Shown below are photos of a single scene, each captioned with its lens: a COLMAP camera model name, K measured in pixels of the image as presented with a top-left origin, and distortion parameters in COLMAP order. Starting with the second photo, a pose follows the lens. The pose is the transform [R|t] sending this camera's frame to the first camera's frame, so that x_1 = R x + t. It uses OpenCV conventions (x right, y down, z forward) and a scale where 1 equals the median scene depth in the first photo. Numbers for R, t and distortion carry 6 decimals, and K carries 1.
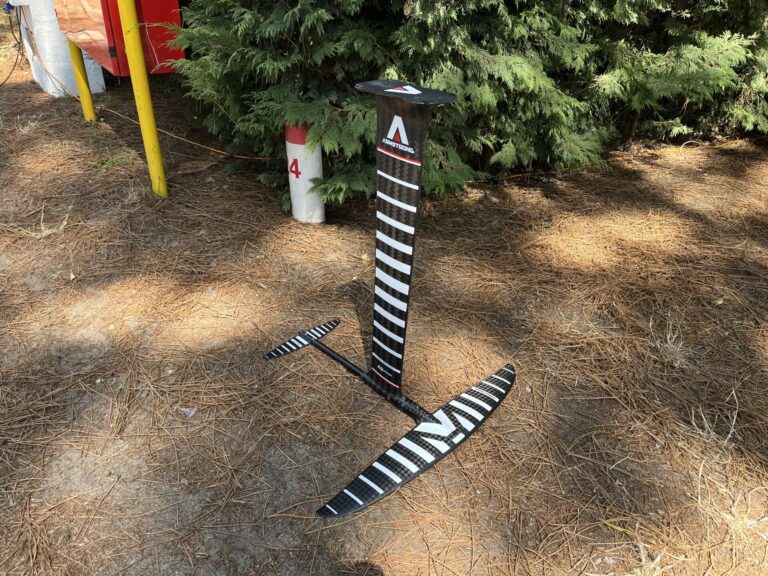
lens RADIAL K [[591.7, 0, 384.0], [0, 591.7, 288.0], [0, 0, 1]] dist [0.062701, -0.103409]
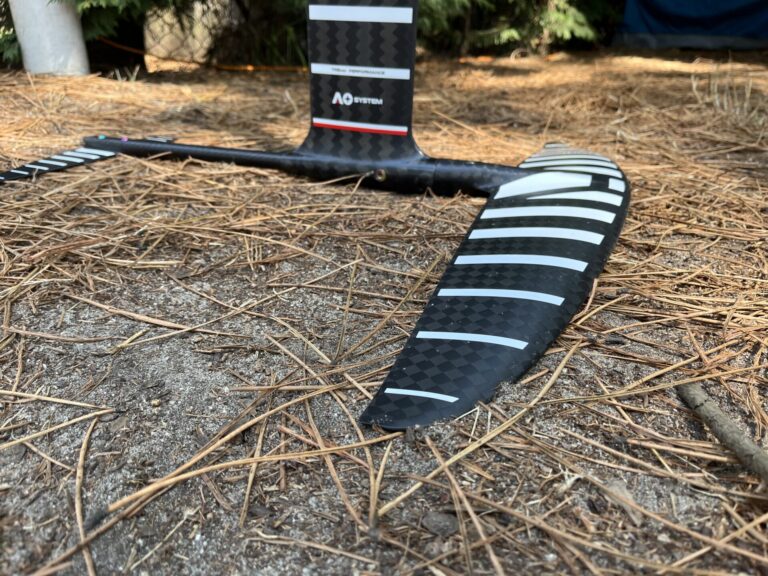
lens RADIAL K [[591.7, 0, 384.0], [0, 591.7, 288.0], [0, 0, 1]] dist [0.062701, -0.103409]
pose [[0.913686, -0.189878, 0.359338, -0.144927], [0.234451, 0.968458, -0.084393, 0.298308], [-0.331980, 0.161356, 0.929384, 0.680783]]
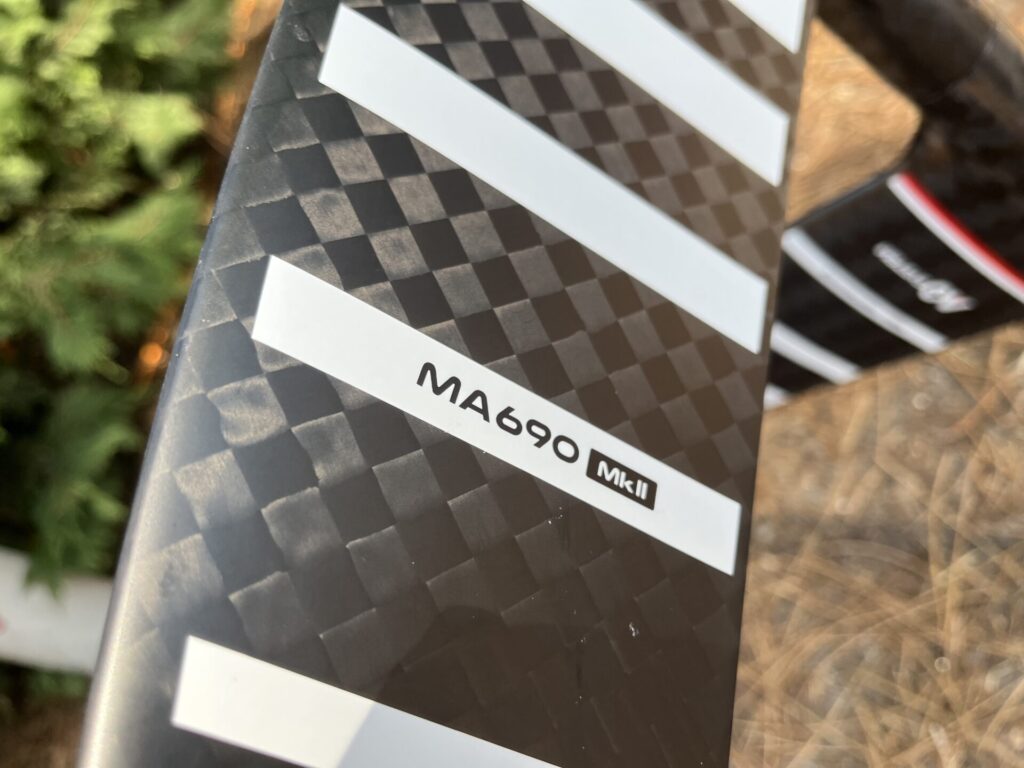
lens RADIAL K [[788.9, 0, 512.0], [0, 788.9, 384.0], [0, 0, 1]] dist [0.062701, -0.103409]
pose [[0.235366, -0.913106, 0.332927, -0.154770], [0.931620, 0.309563, 0.190408, -0.067231], [-0.276925, 0.265346, 0.923528, 0.697311]]
